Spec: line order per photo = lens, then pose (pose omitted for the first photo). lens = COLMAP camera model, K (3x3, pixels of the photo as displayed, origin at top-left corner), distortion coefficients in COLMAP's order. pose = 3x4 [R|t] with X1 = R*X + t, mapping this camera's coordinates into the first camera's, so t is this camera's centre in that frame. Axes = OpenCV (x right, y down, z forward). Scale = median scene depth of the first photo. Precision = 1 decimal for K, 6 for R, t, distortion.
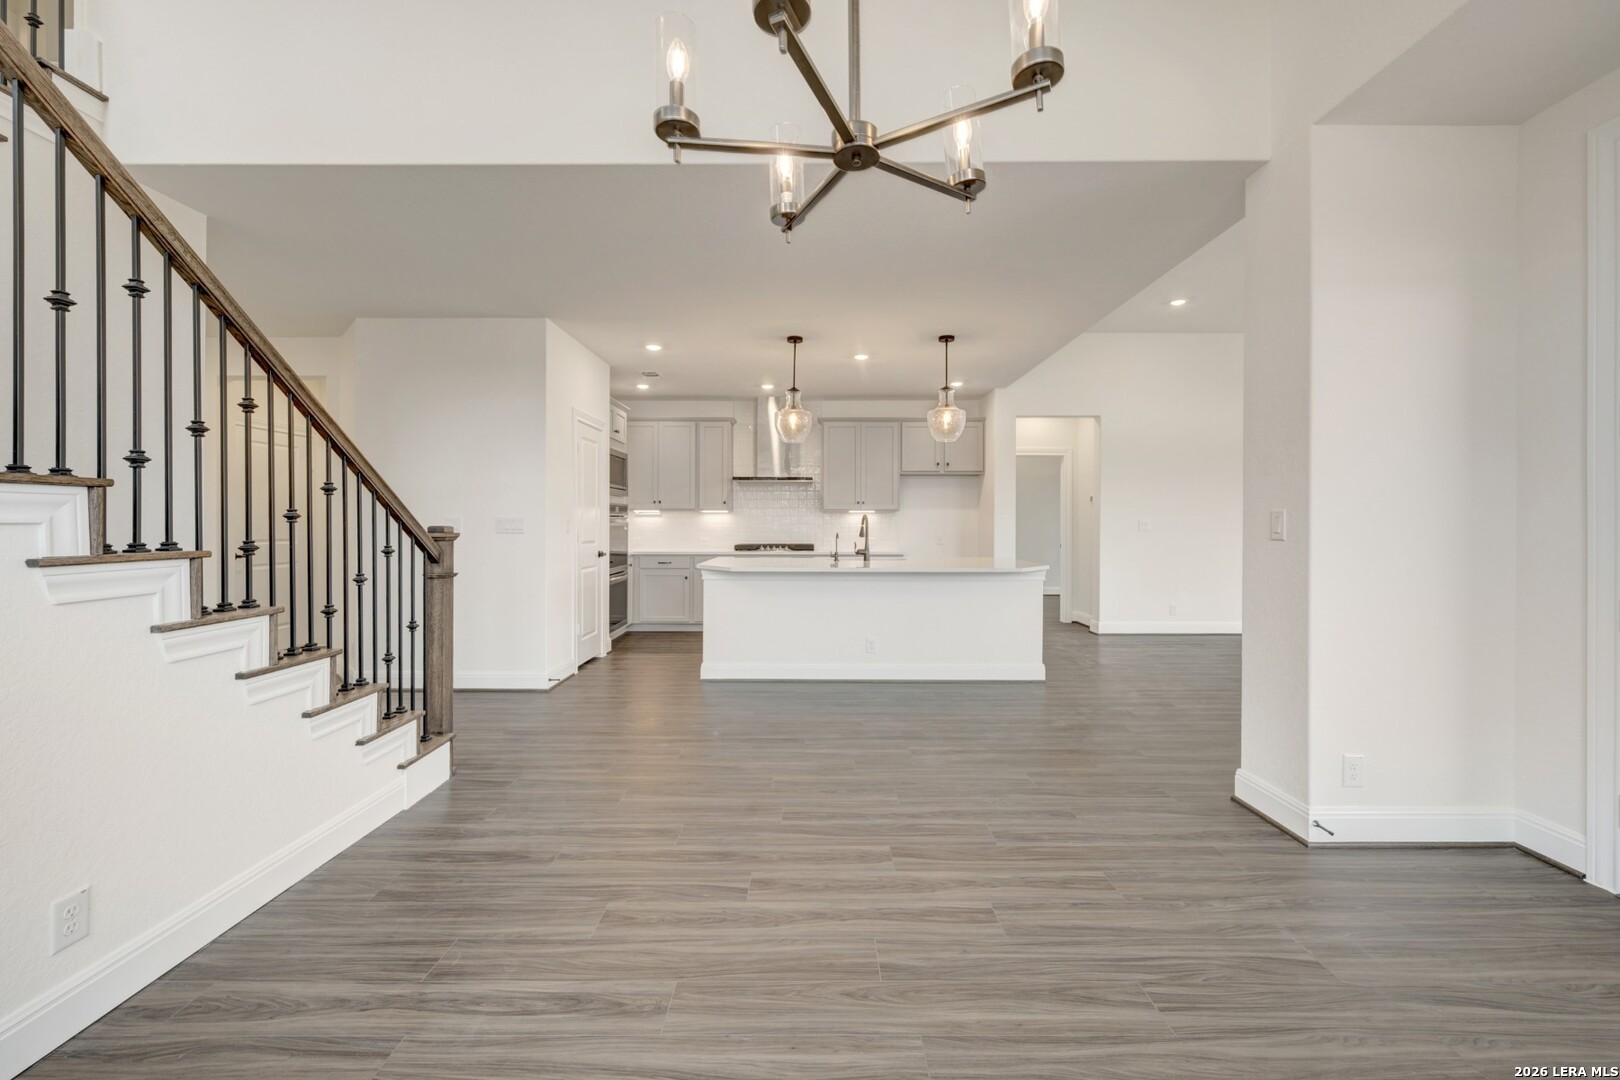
lens RADIAL K [[645.7, 0, 811.5], [0, 645.7, 521.5], [0, 0, 1]] dist [0.000462, -0.000066]
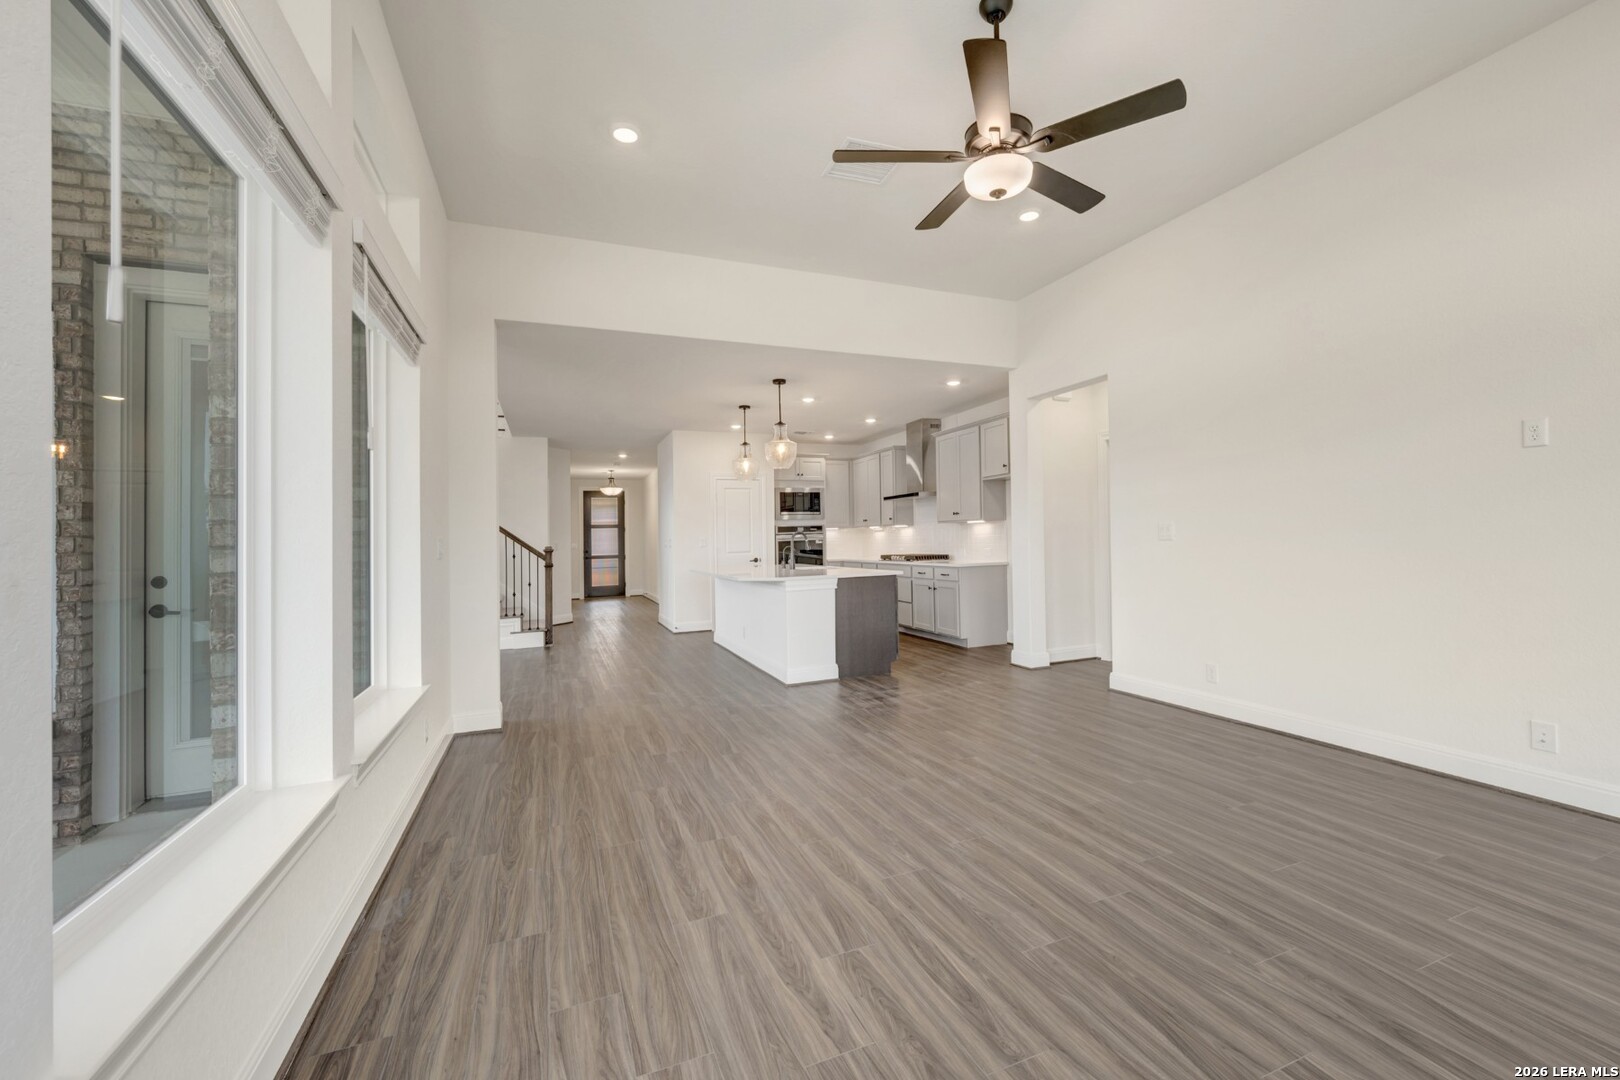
lens RADIAL K [[661.2, 0, 815.5], [0, 661.2, 532.5], [0, 0, 1]] dist [-0.000521, -0.000529]
pose [[0.381742, -0.020716, -0.924037, 2.666089], [0.029860, 0.999503, -0.010072, 0.010879], [0.923786, -0.023747, 0.382171, 1.189385]]
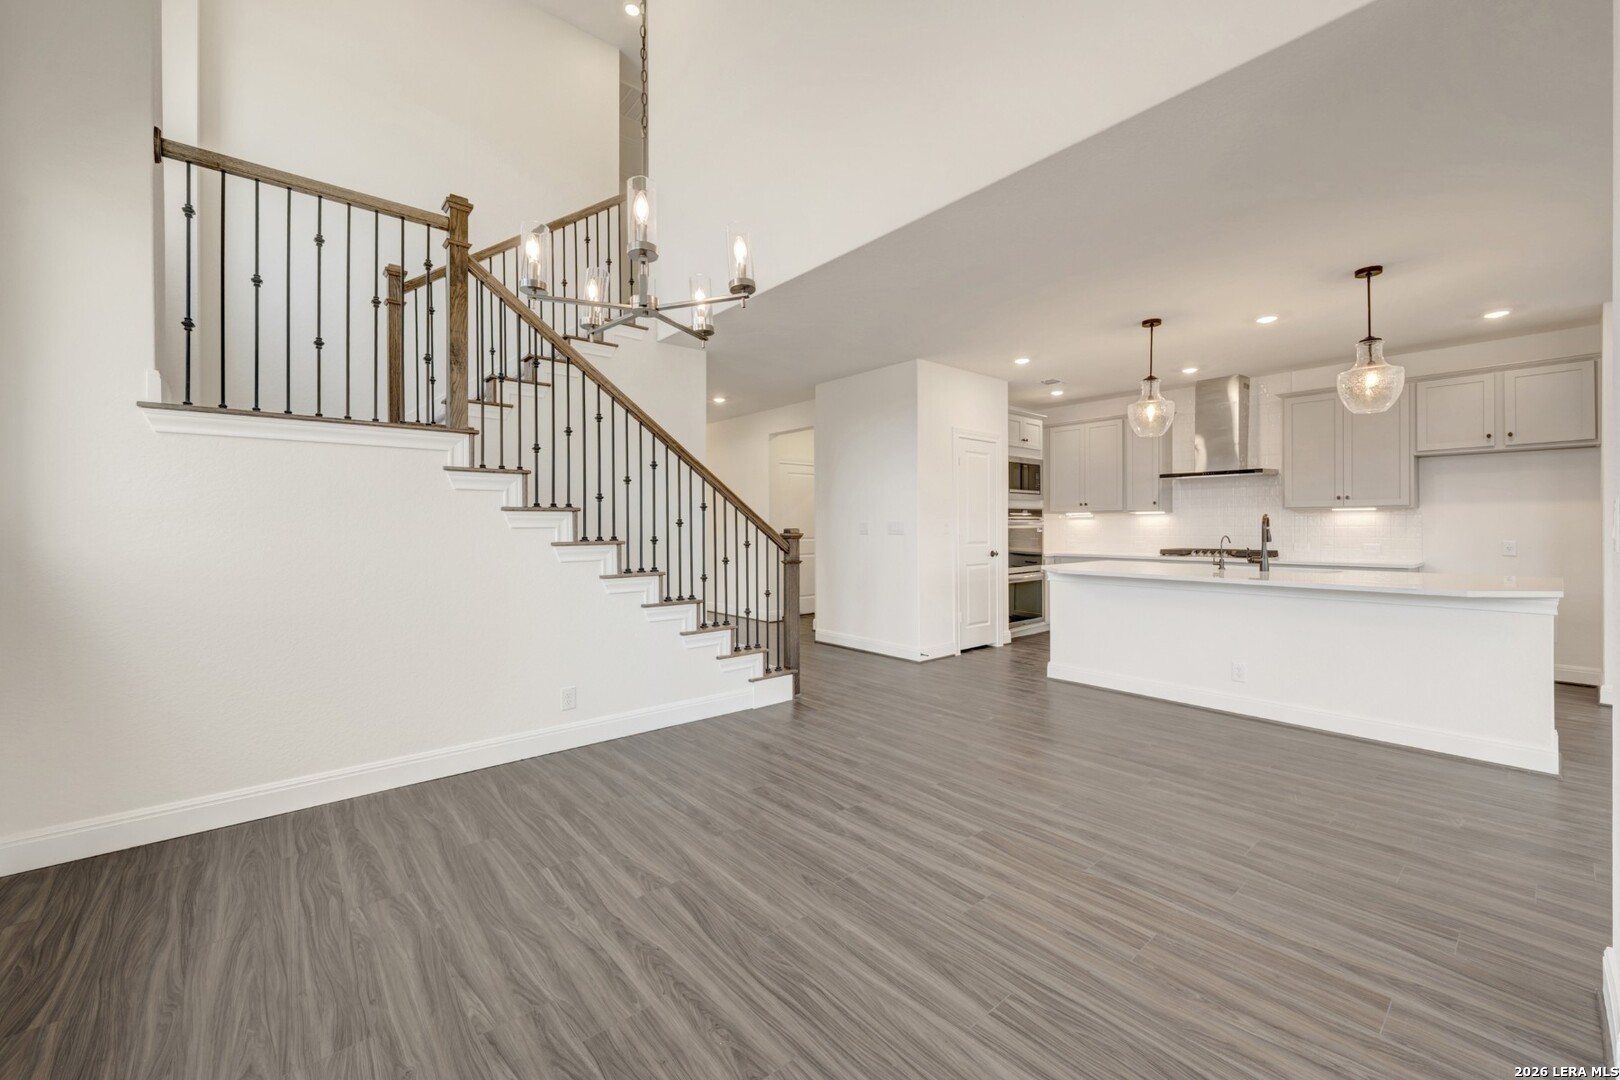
lens RADIAL K [[643.1, 0, 815.2], [0, 643.1, 527.7], [0, 0, 1]] dist [0.003481, 0.000200]
pose [[0.656934, -0.001178, -0.753947, 0.690914], [0.005595, 0.999979, 0.003314, 0.000654], [0.753928, -0.006395, 0.656926, 0.091012]]
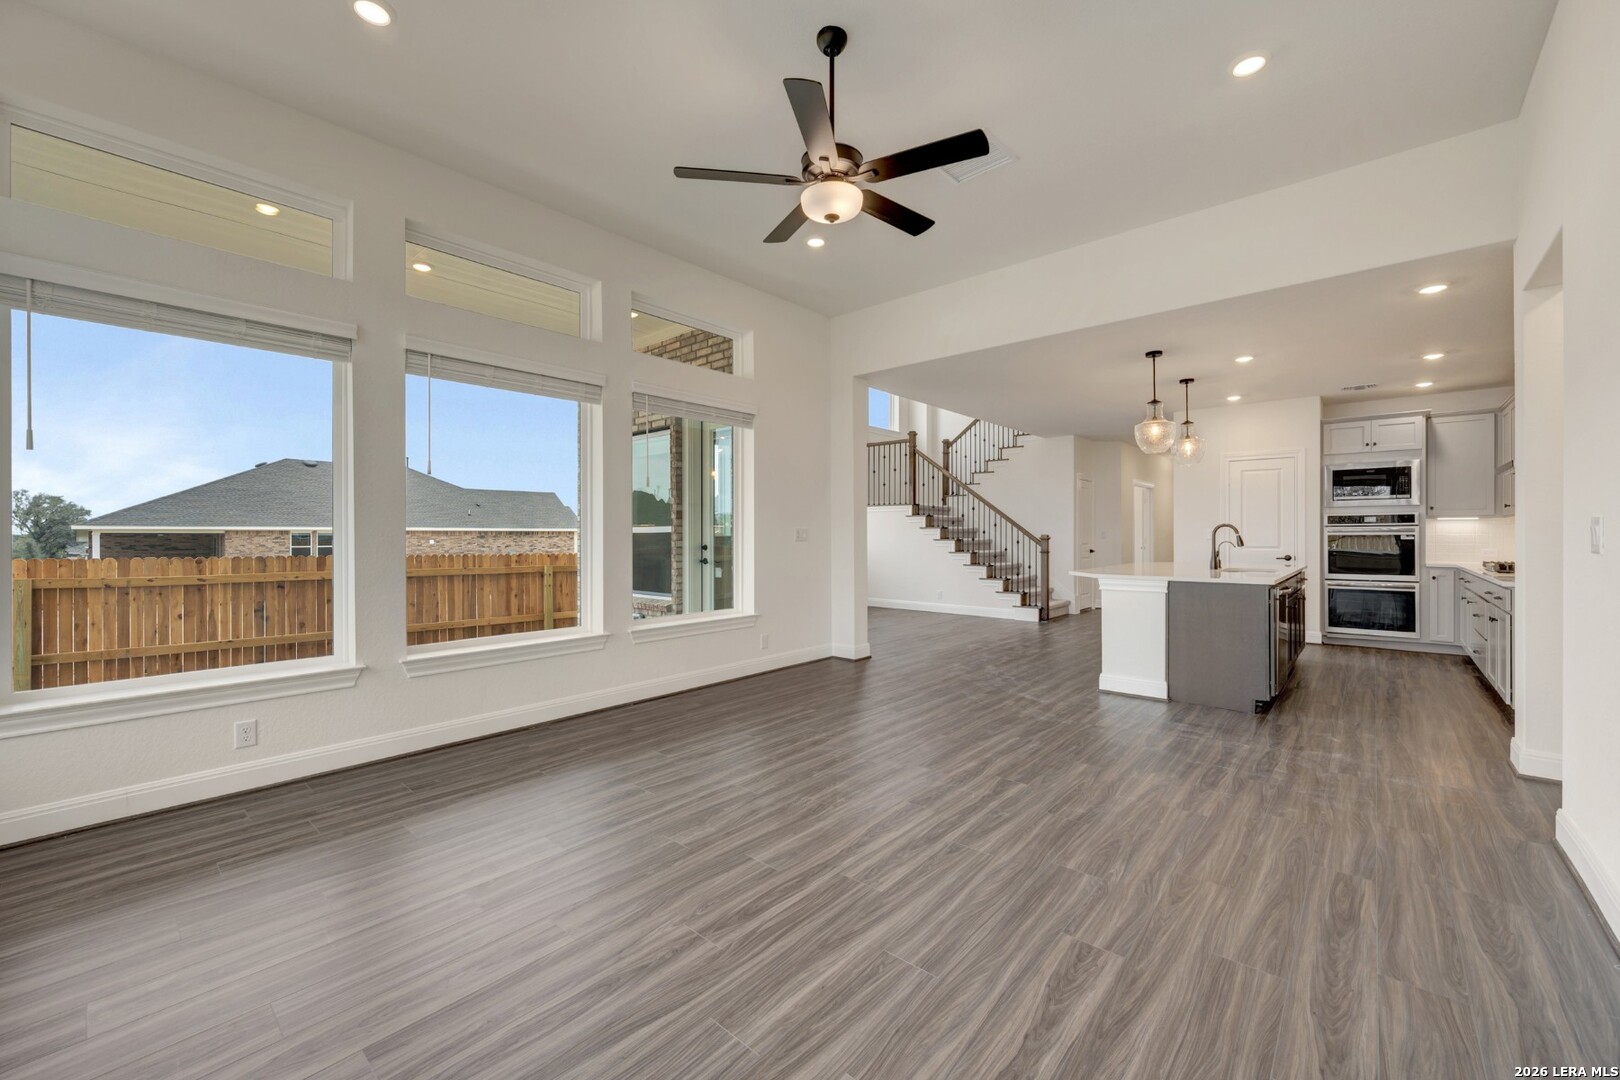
lens RADIAL K [[635.4, 0, 814.9], [0, 635.4, 536.1], [0, 0, 1]] dist [-0.000021, -0.000049]
pose [[-0.656552, 0.003083, -0.754274, 2.656724], [0.004626, 0.999989, 0.000061, 0.011139], [0.754267, -0.003449, -0.656559, 2.510616]]
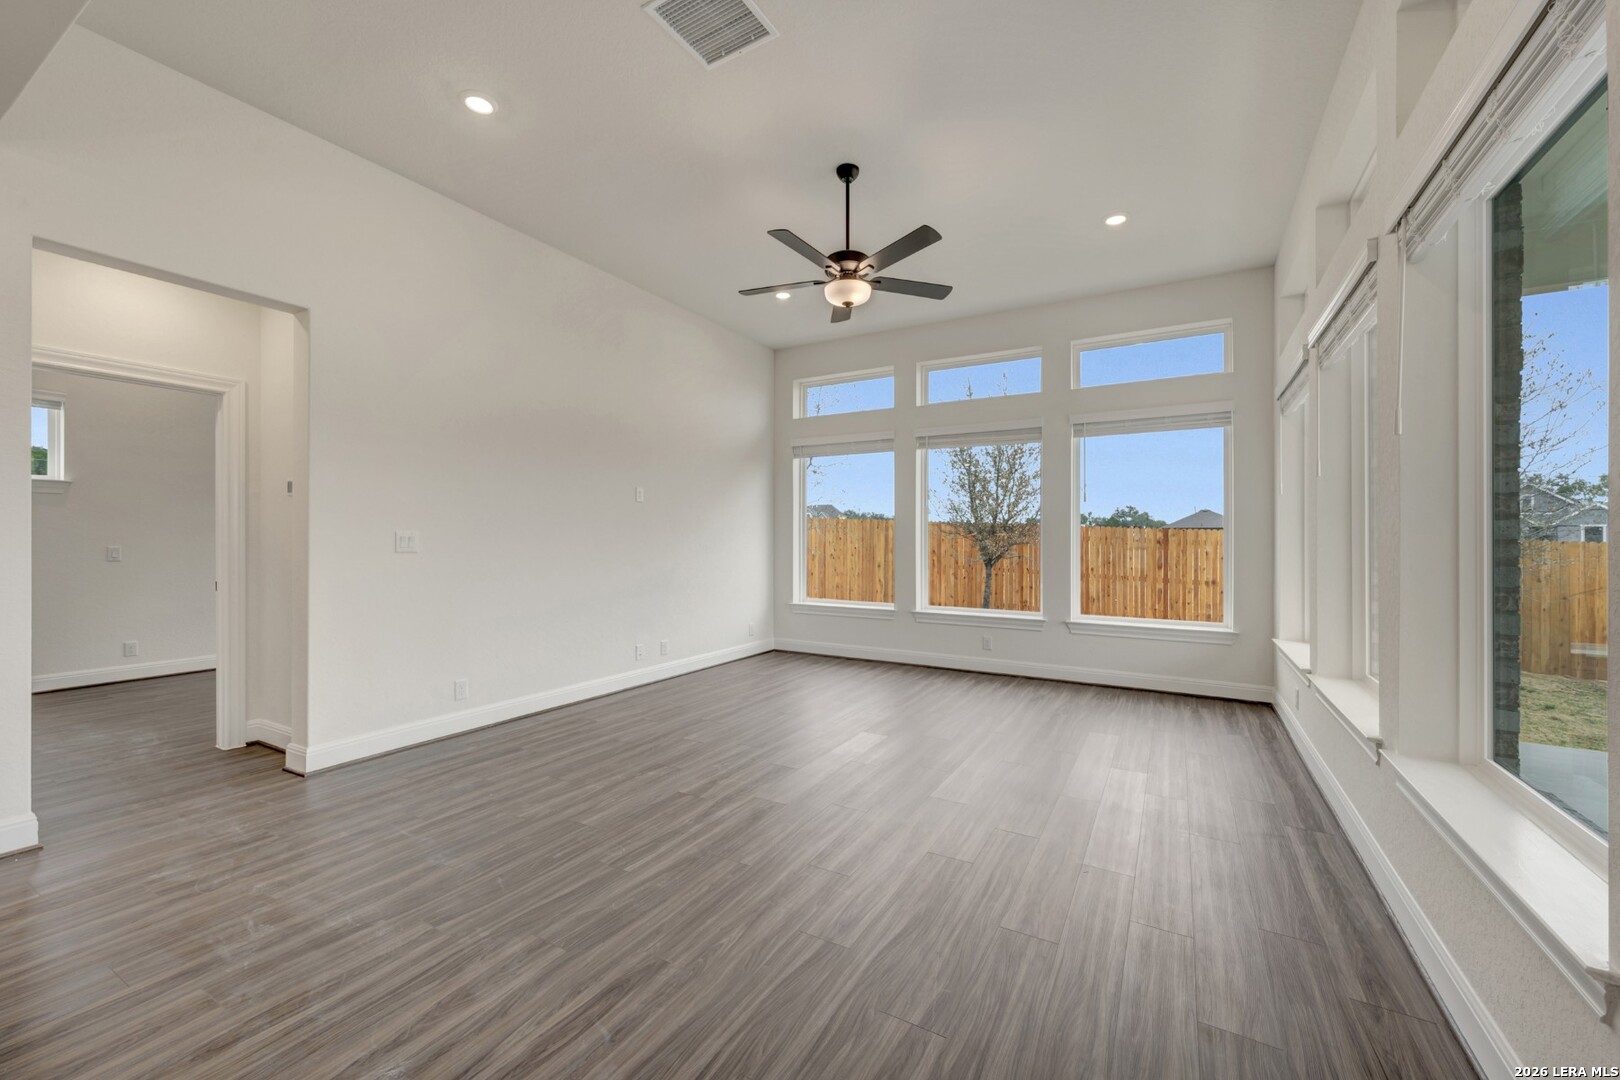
lens RADIAL K [[635.4, 0, 814.9], [0, 635.4, 536.1], [0, 0, 1]] dist [-0.000021, -0.000049]
pose [[0.493644, 0.007289, 0.869634, 0.574342], [-0.007562, 0.999963, -0.004089, -0.000832], [-0.869631, -0.004557, 0.493681, 1.209177]]
